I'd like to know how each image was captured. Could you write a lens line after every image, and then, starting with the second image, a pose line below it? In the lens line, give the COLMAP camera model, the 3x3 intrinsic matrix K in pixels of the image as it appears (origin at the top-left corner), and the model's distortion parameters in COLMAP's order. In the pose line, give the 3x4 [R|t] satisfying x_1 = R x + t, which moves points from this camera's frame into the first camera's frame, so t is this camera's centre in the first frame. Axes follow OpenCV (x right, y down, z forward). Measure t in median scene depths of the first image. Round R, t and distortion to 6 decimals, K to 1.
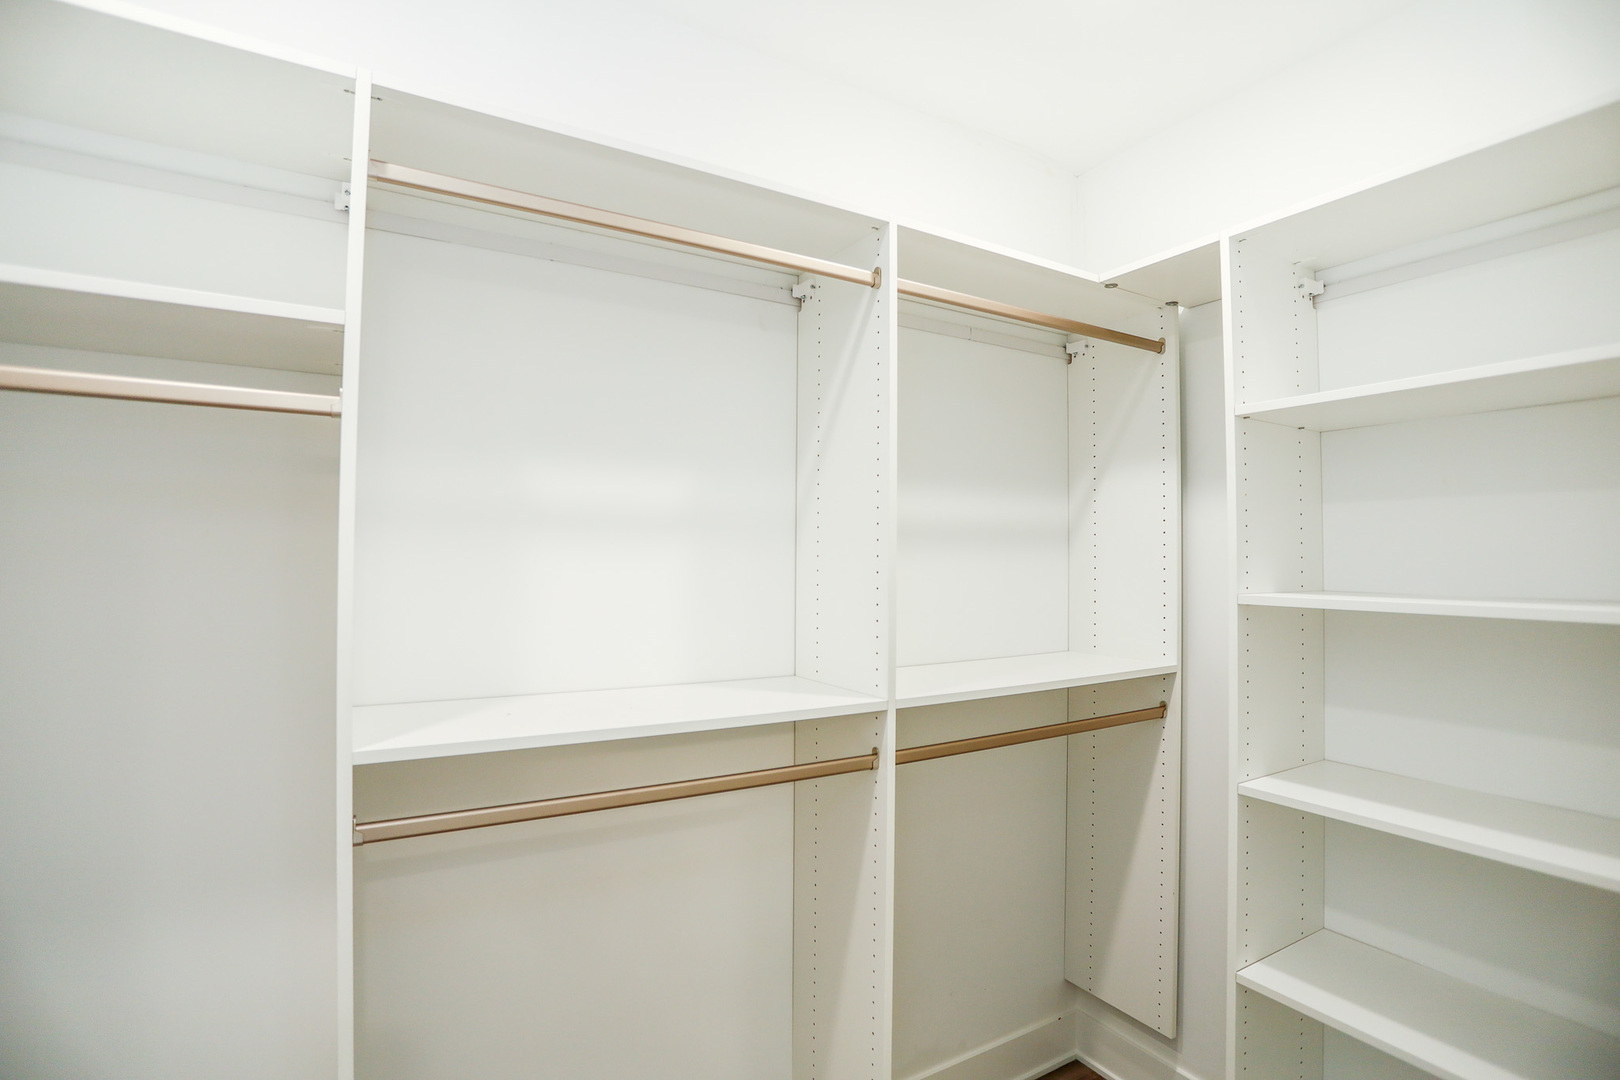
lens RADIAL K [[771.0, 0, 810.0], [0, 771.0, 540.0], [0, 0, 1]] dist [-0.098671, 0.042948]
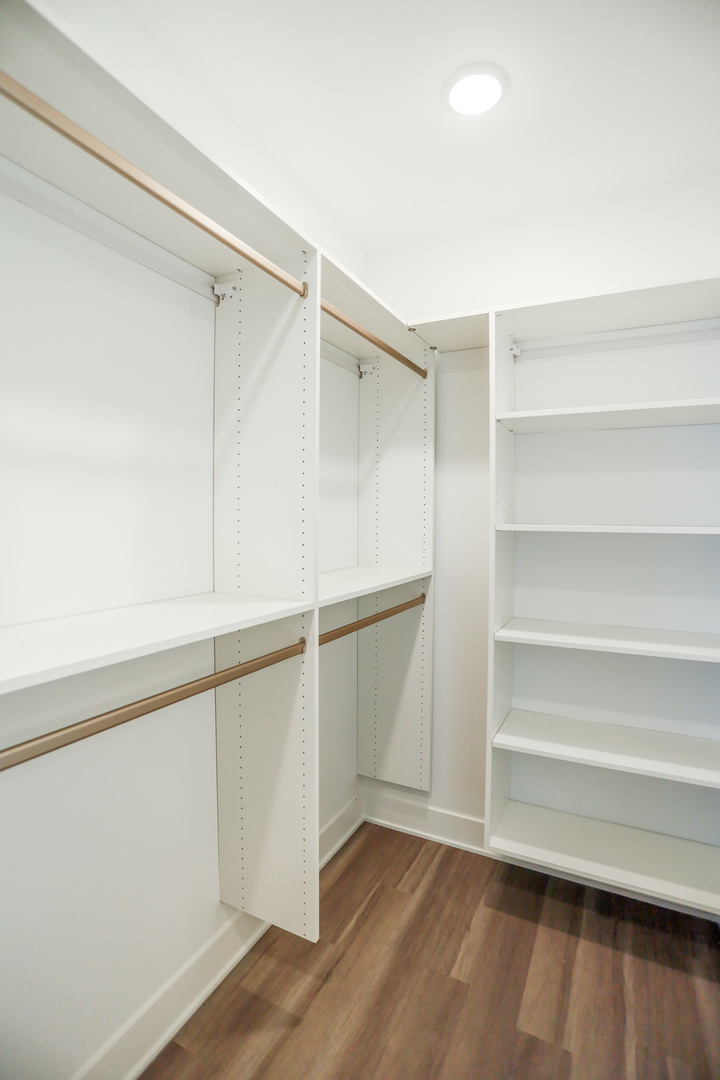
lens RADIAL K [[514.0, 0, 360.2], [0, 514.0, 534.4], [0, 0, 1]] dist [-0.098671, 0.042948]
pose [[0.848620, -0.018352, 0.528684, -0.260900], [-0.013767, 0.998293, 0.056751, 0.028173], [-0.528823, -0.055439, 0.846920, 0.150771]]
